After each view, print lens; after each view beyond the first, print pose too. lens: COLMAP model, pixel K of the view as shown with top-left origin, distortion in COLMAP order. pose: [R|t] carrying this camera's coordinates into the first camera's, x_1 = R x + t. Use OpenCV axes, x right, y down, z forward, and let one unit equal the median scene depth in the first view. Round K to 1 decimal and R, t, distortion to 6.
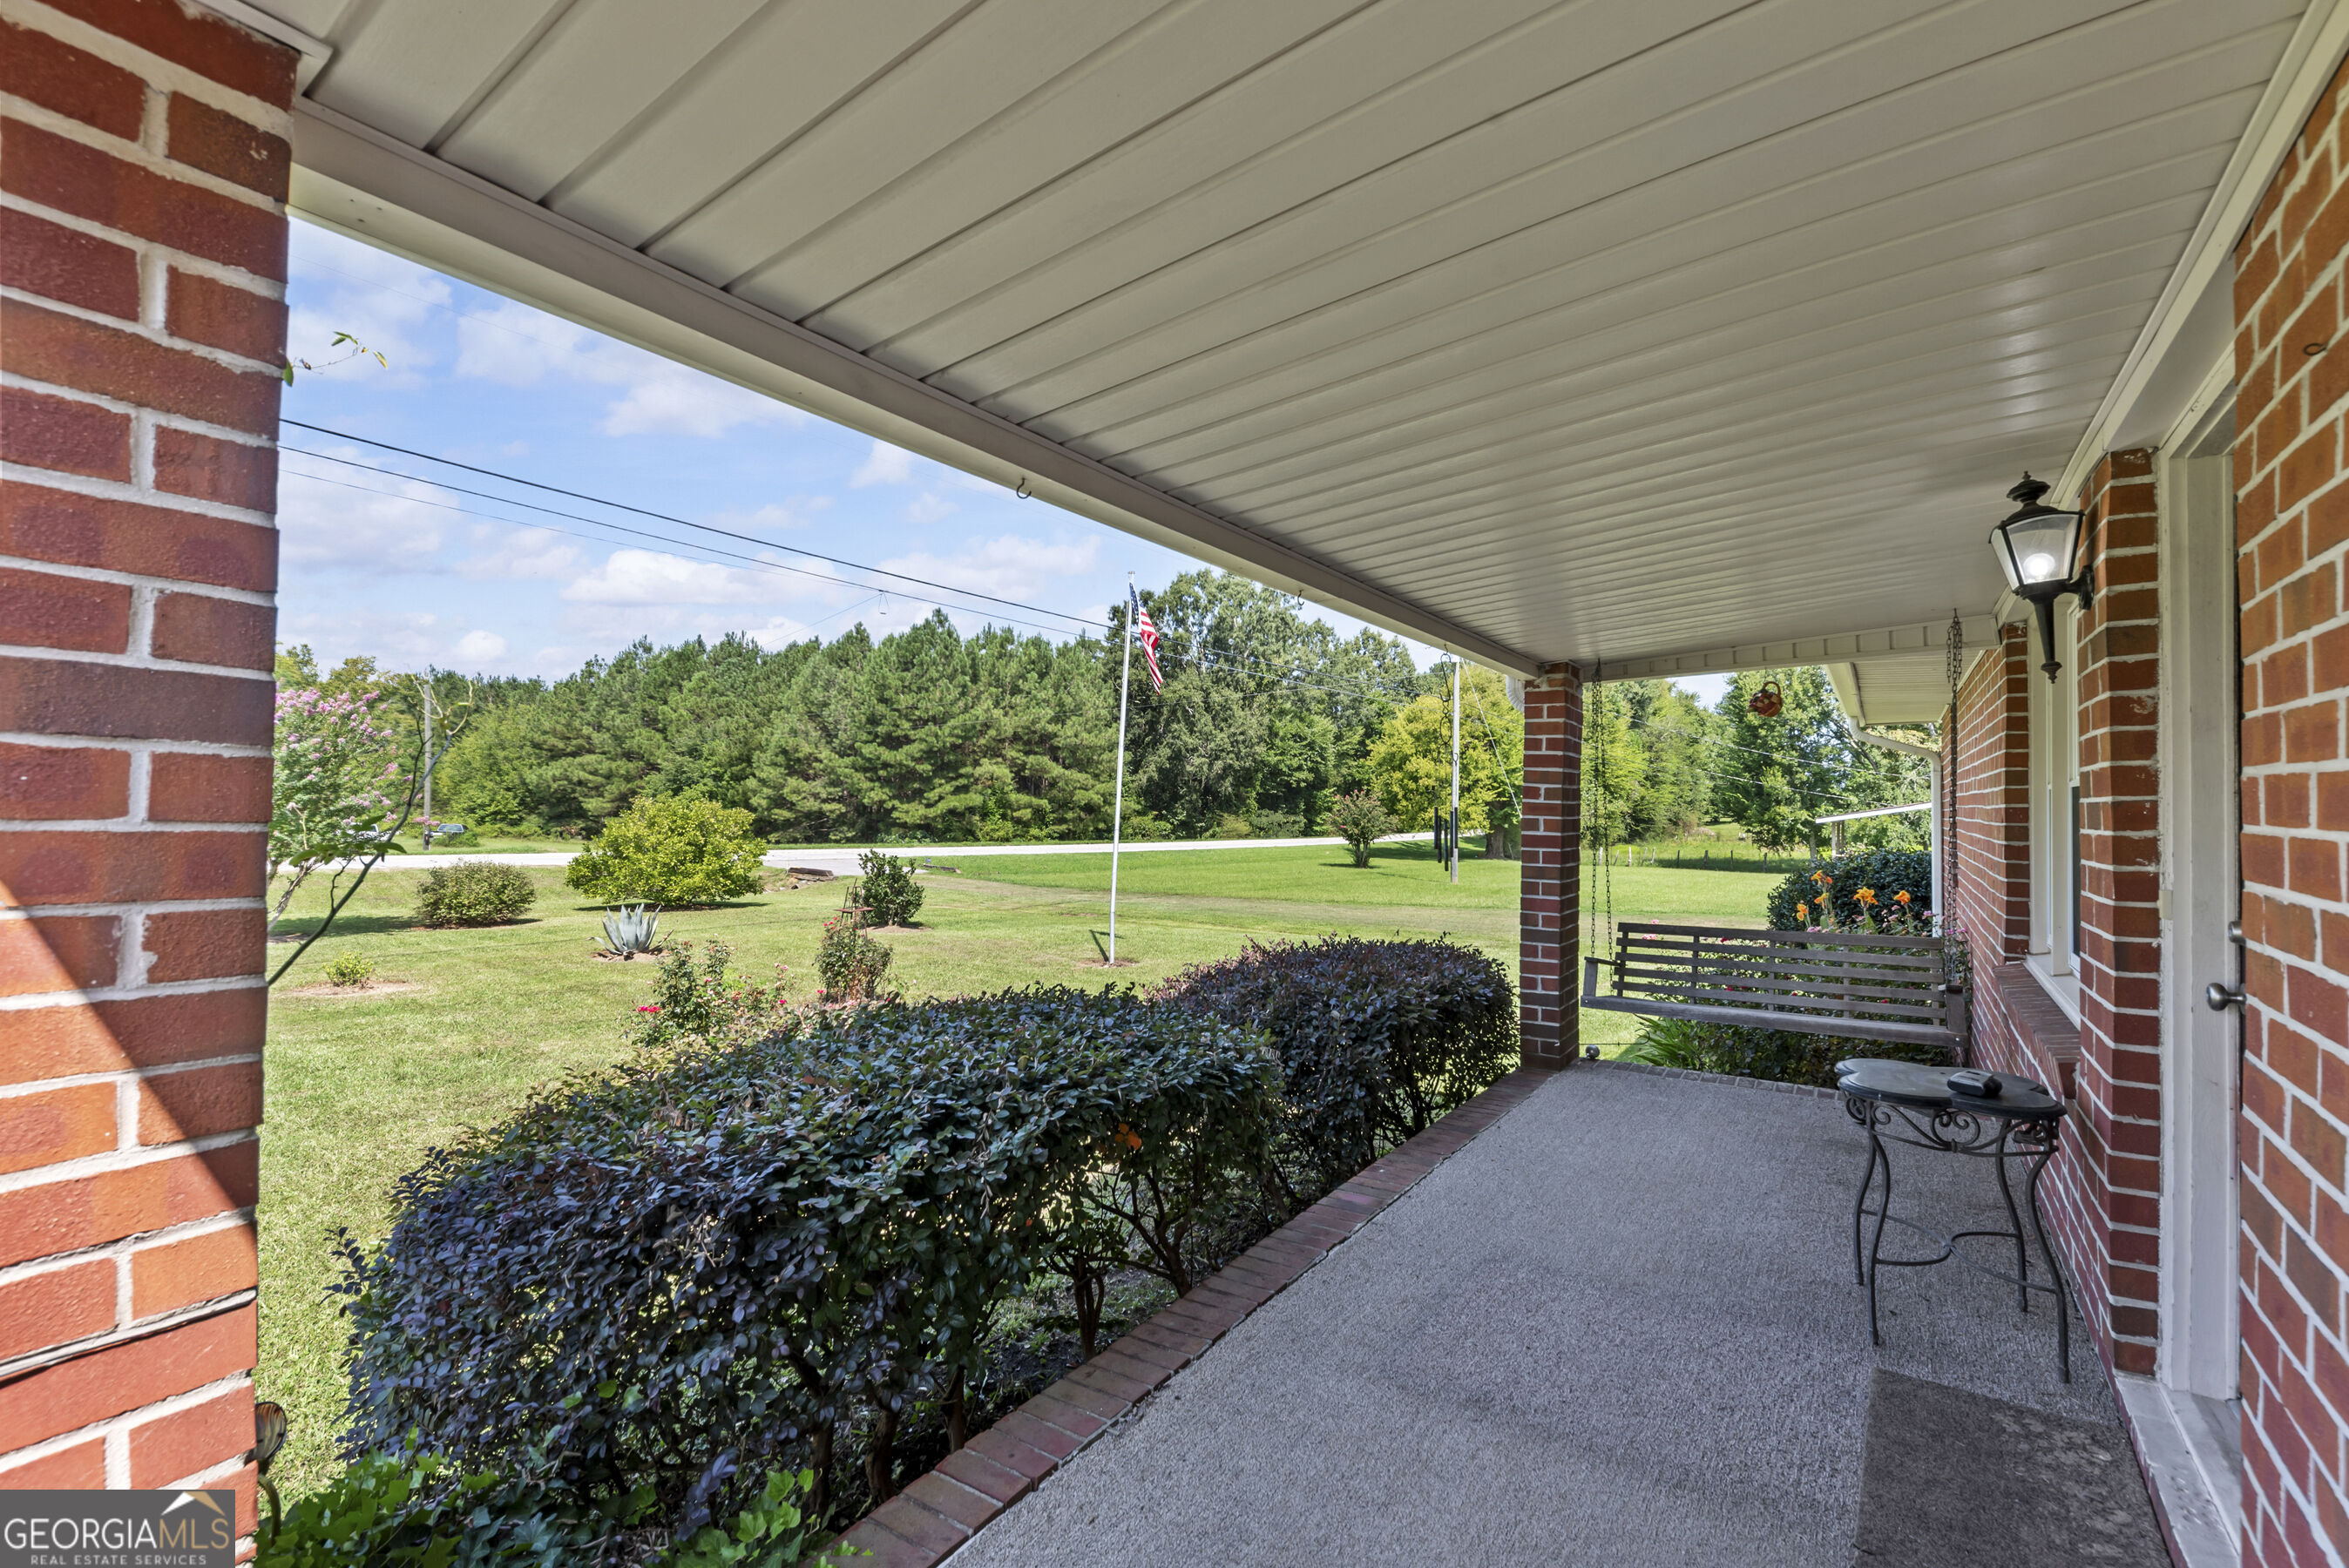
lens RADIAL K [[1020.6, 0, 1170.0], [0, 1020.6, 782.0], [0, 0, 1]] dist [-0.001336, -0.000849]
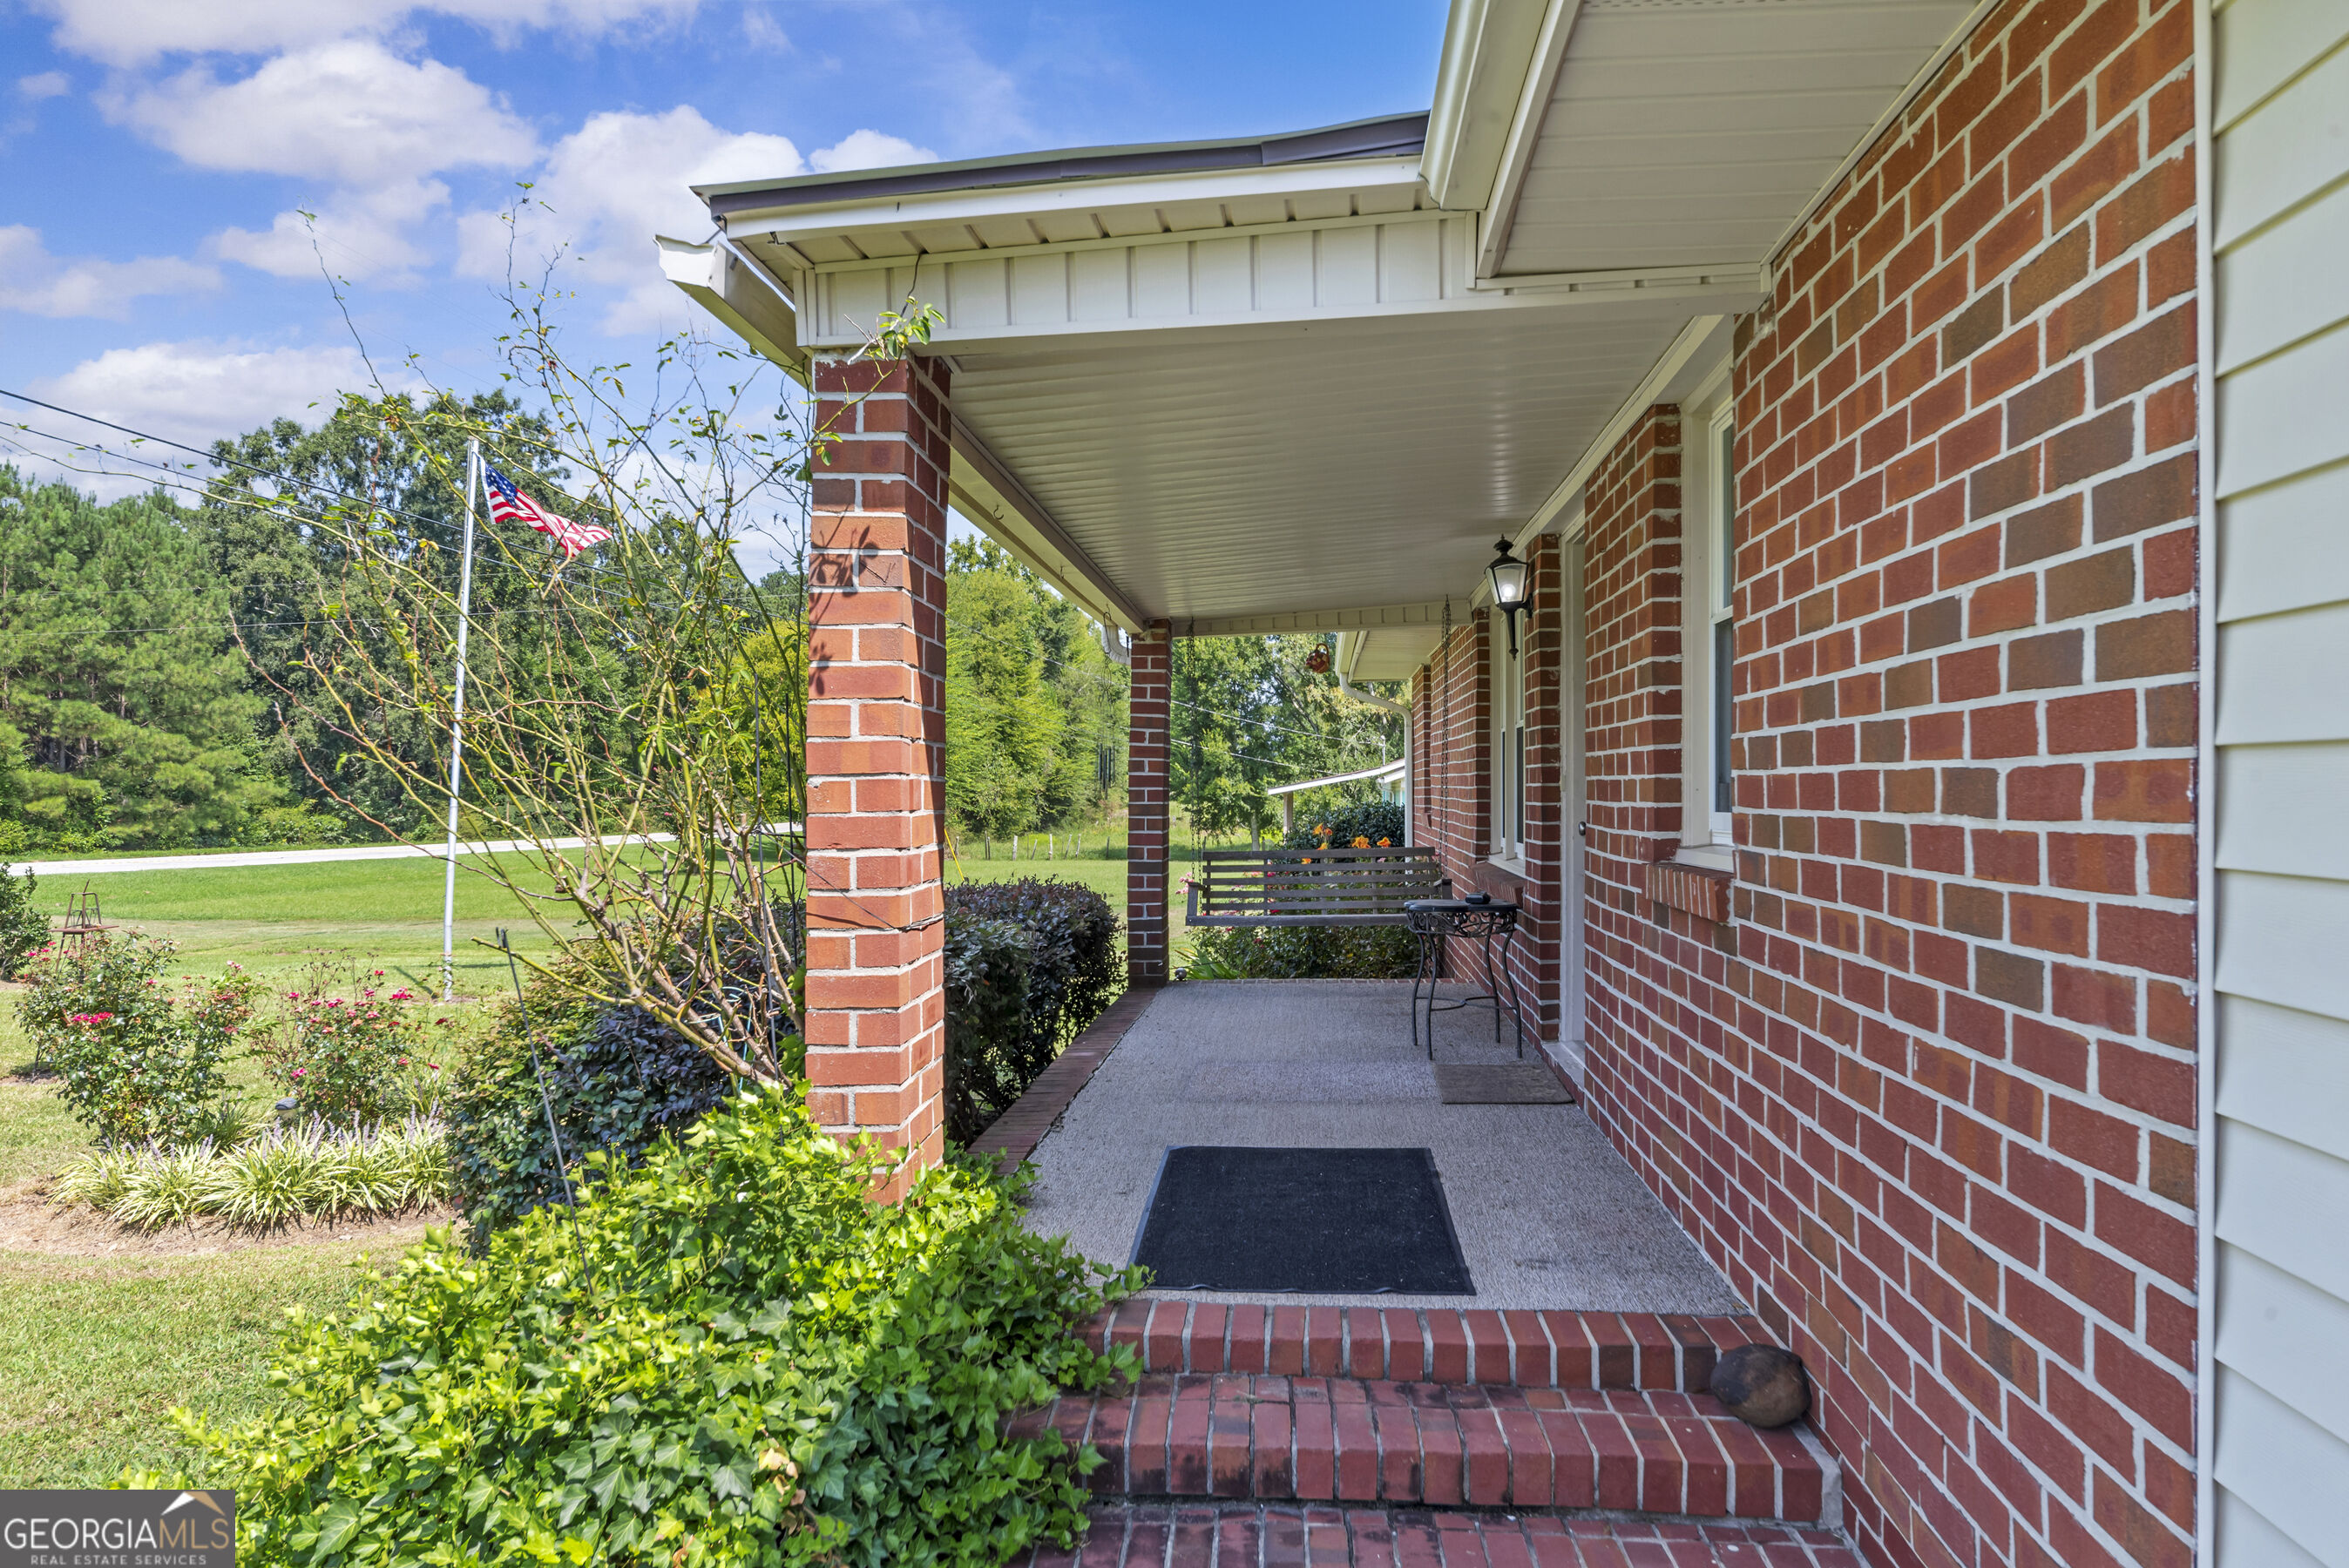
lens RADIAL K [[1629.0, 0, 1176.5], [0, 1629.0, 786.5], [0, 0, 1]] dist [0.001739, -0.001658]
pose [[0.860948, -0.010593, 0.508583, -0.088084], [0.000910, 0.999814, 0.019285, 0.005349], [-0.508692, -0.016141, 0.860797, -0.092699]]
